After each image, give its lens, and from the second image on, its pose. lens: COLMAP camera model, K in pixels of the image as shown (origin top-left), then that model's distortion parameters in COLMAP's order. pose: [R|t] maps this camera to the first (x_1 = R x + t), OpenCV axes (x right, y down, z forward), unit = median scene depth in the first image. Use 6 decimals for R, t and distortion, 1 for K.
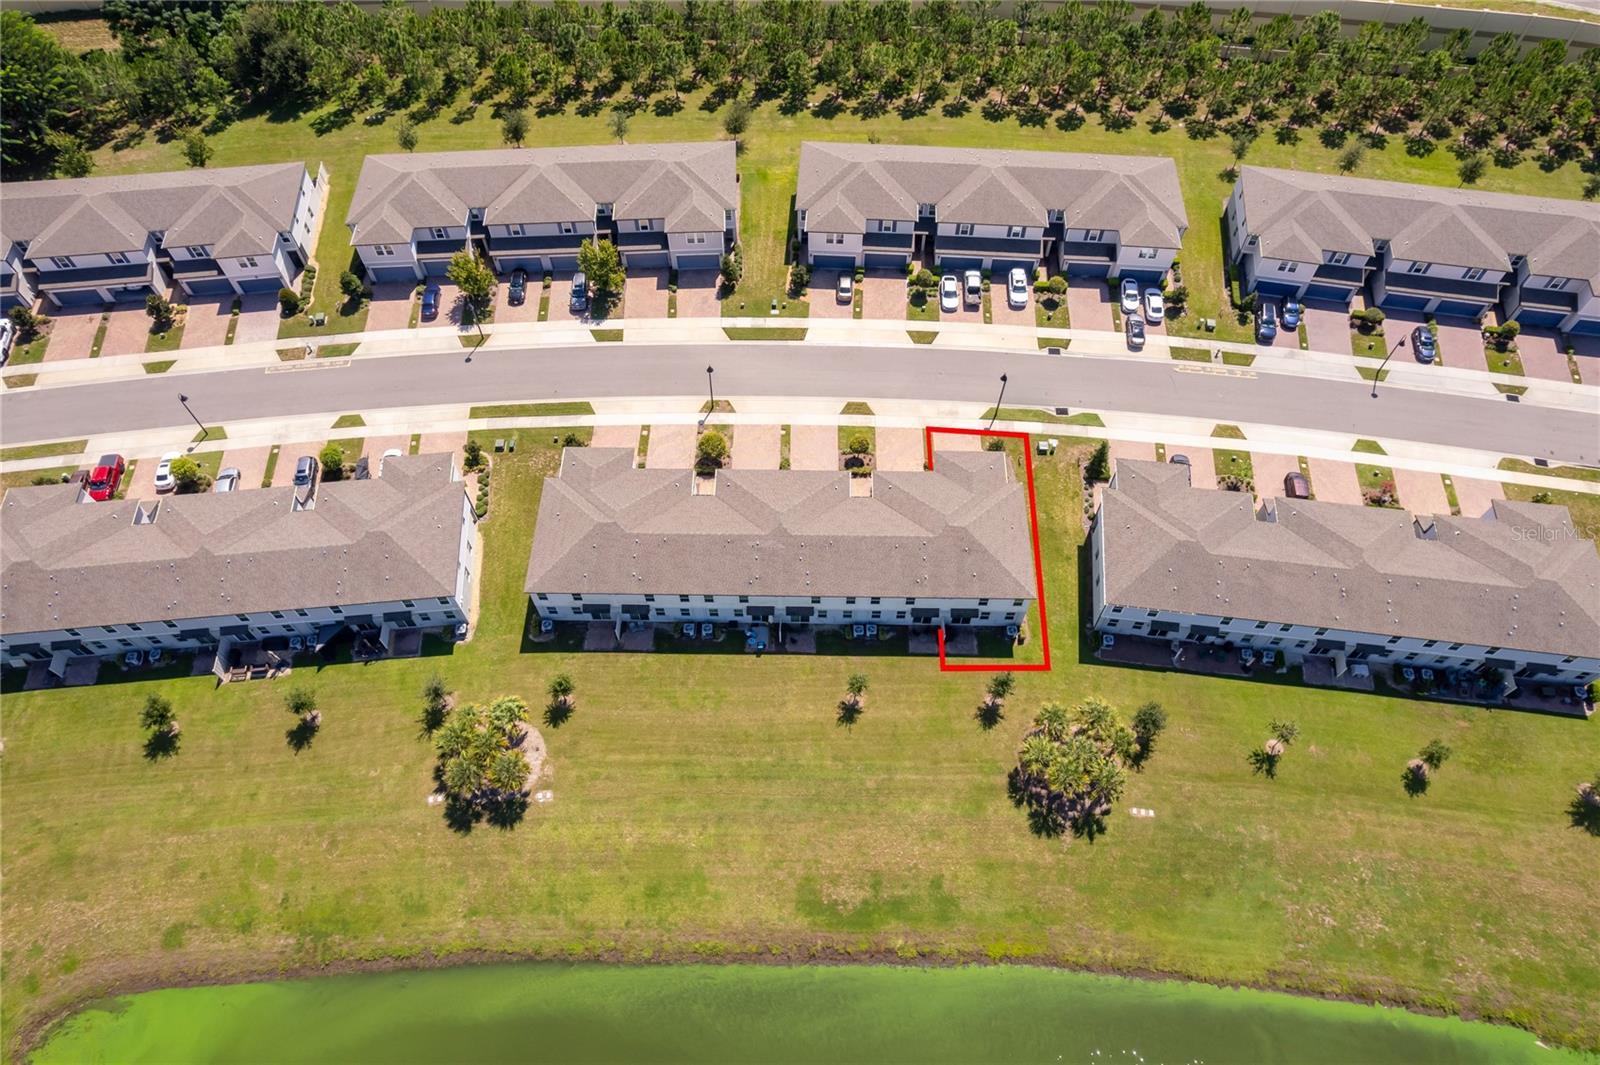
lens RADIAL K [[1048.8, 0, 800.0], [0, 1048.8, 532.5], [0, 0, 1]] dist [-0.094057, 0.078452]
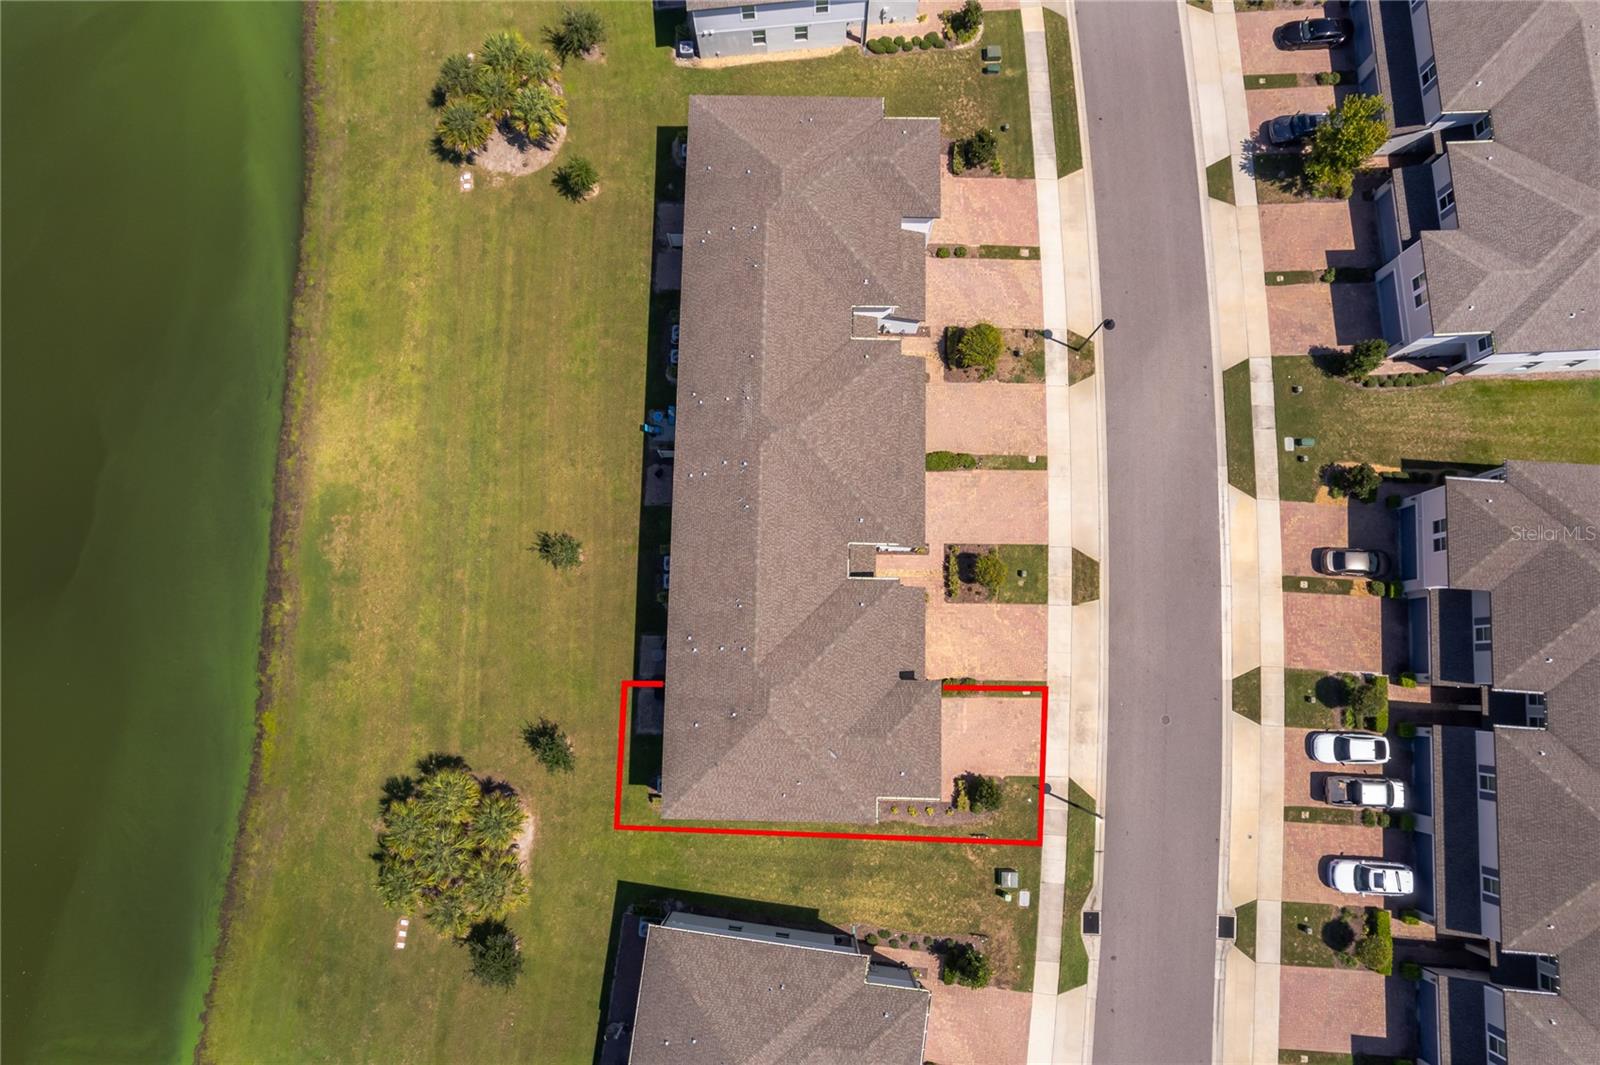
lens RADIAL K [[1048.8, 0, 800.0], [0, 1048.8, 532.5], [0, 0, 1]] dist [-0.094057, 0.078452]
pose [[-0.004397, 0.989412, -0.145065, 0.111496], [-0.834109, 0.076388, 0.546285, -0.296742], [0.551582, 0.123402, 0.824942, 0.377273]]
